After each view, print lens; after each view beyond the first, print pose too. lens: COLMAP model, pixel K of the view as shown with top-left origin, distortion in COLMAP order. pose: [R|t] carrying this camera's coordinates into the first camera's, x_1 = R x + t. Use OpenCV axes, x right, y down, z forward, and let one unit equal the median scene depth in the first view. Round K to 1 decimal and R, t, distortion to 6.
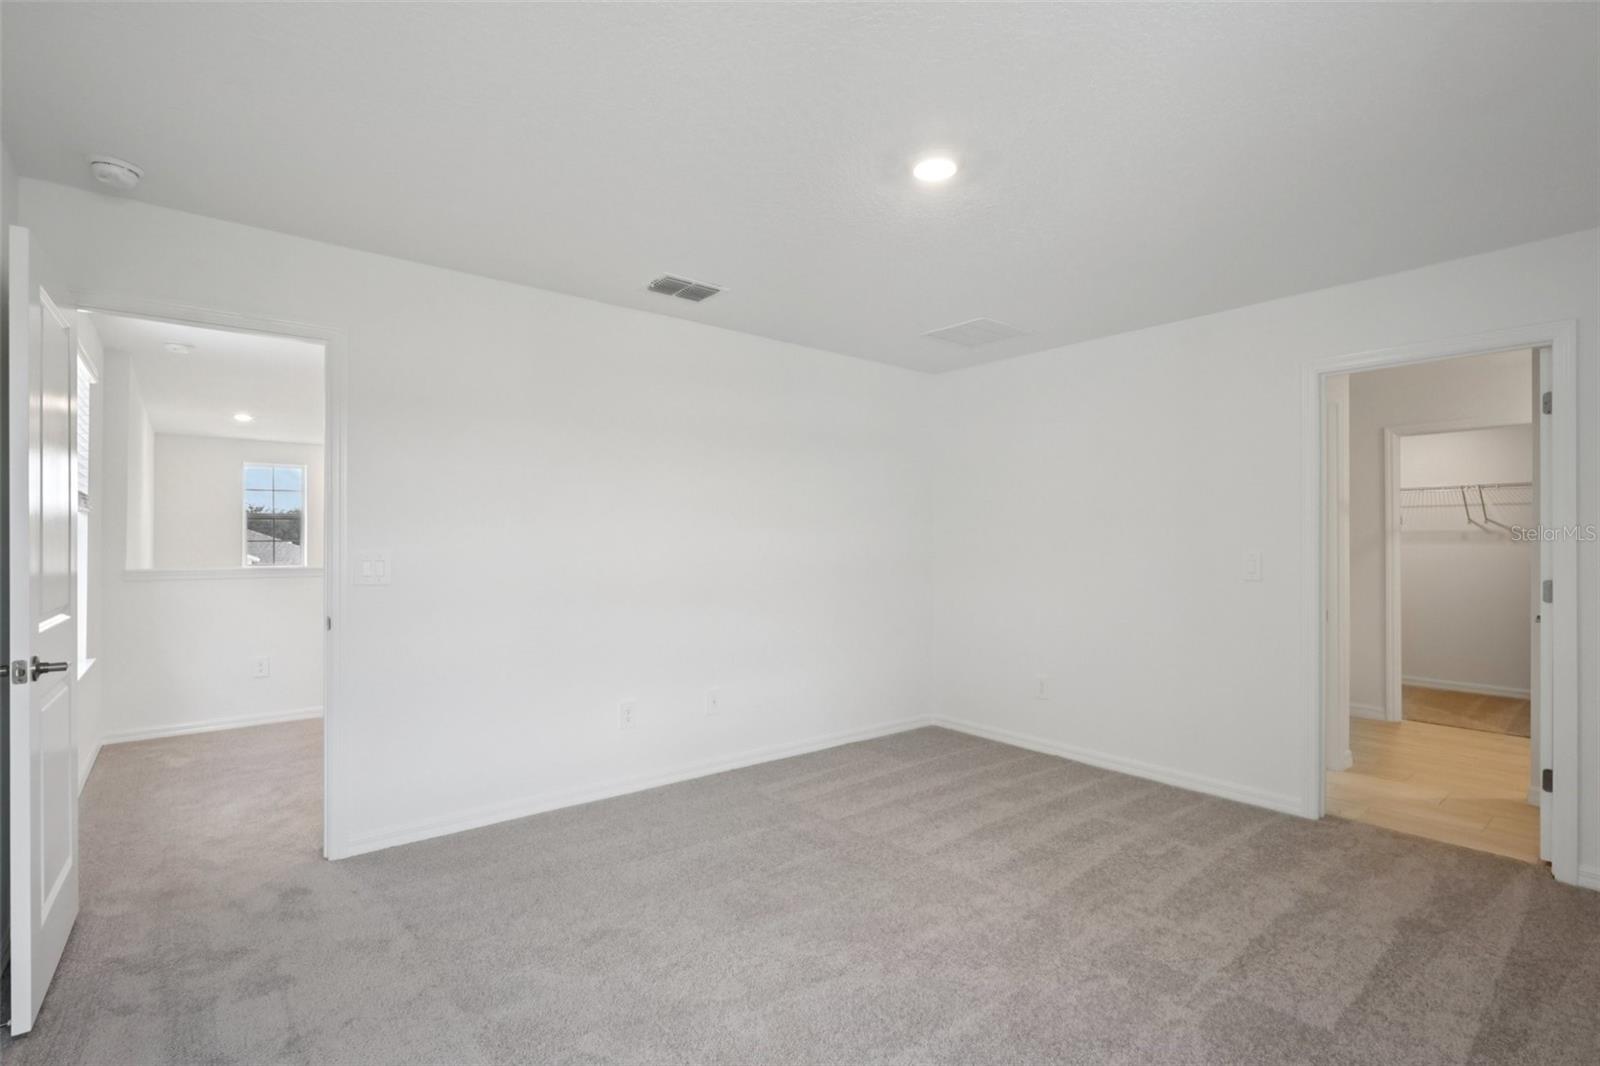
lens RADIAL K [[747.1, 0, 799.8], [0, 747.1, 537.1], [0, 0, 1]] dist [-0.001624, 0.001084]
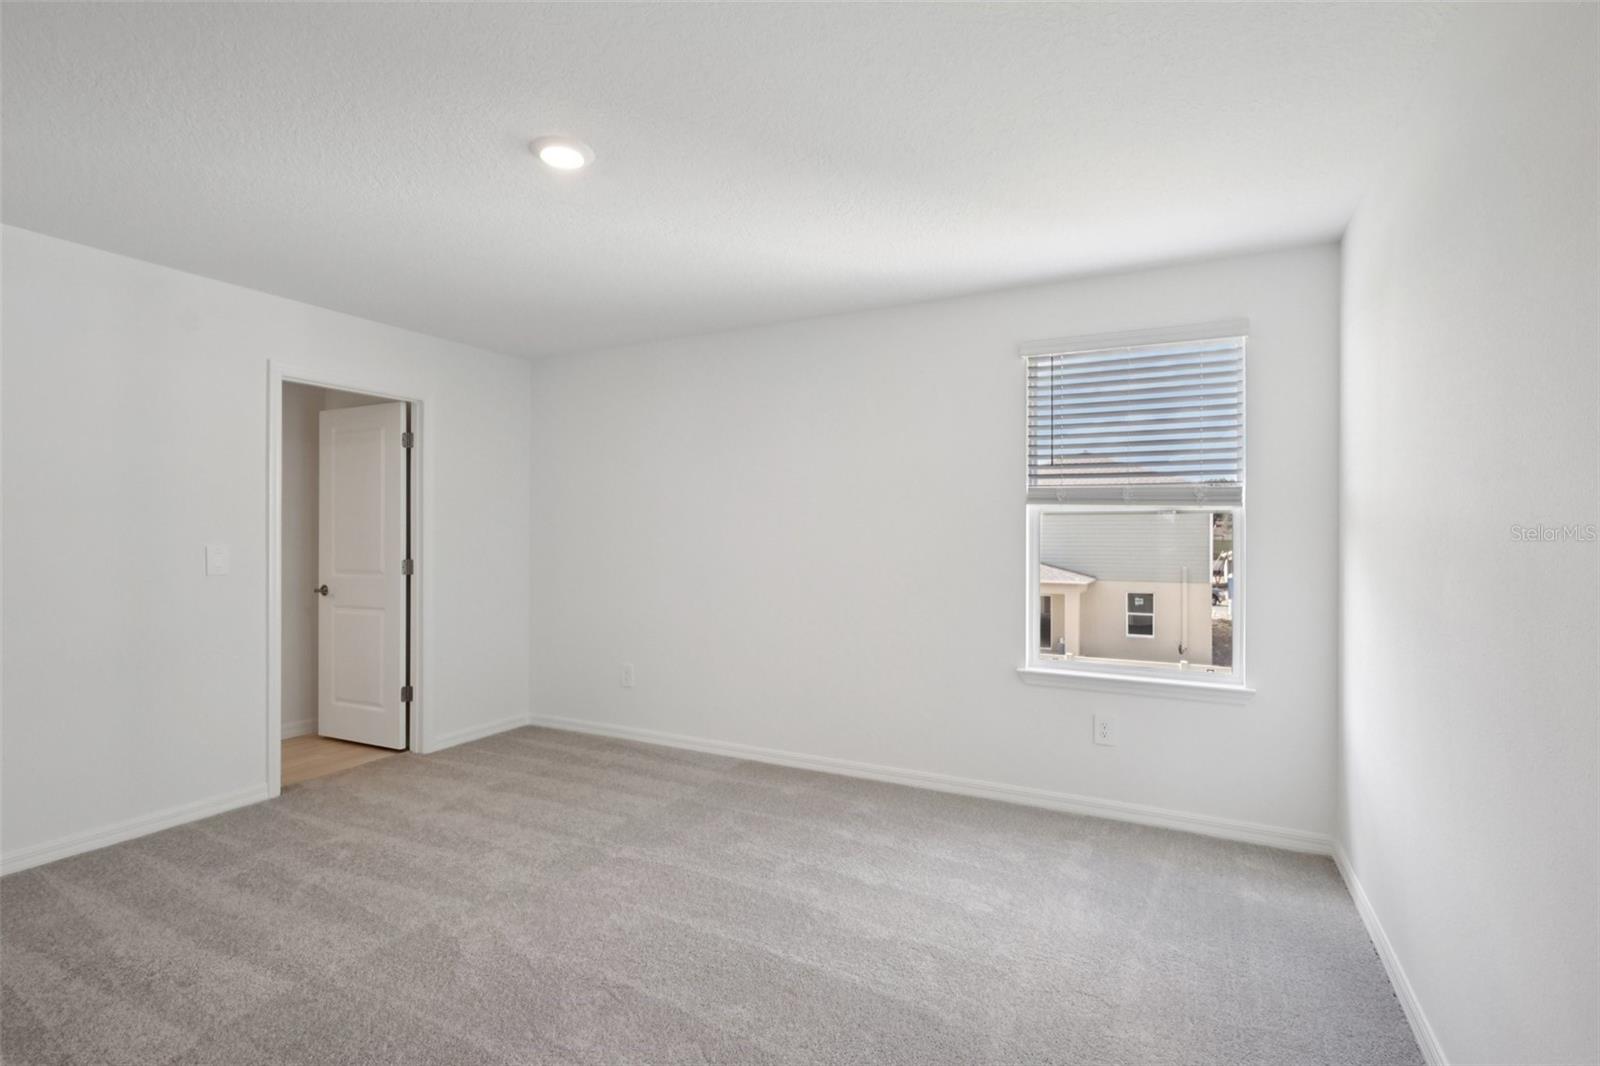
lens RADIAL K [[747.1, 0, 794.3], [0, 747.1, 533.4], [0, 0, 1]] dist [-0.001624, 0.001084]
pose [[-0.395517, 0.006843, 0.918433, -0.659894], [-0.001778, 0.999965, -0.008216, 0.019982], [-0.918457, -0.004883, -0.395491, 0.884142]]
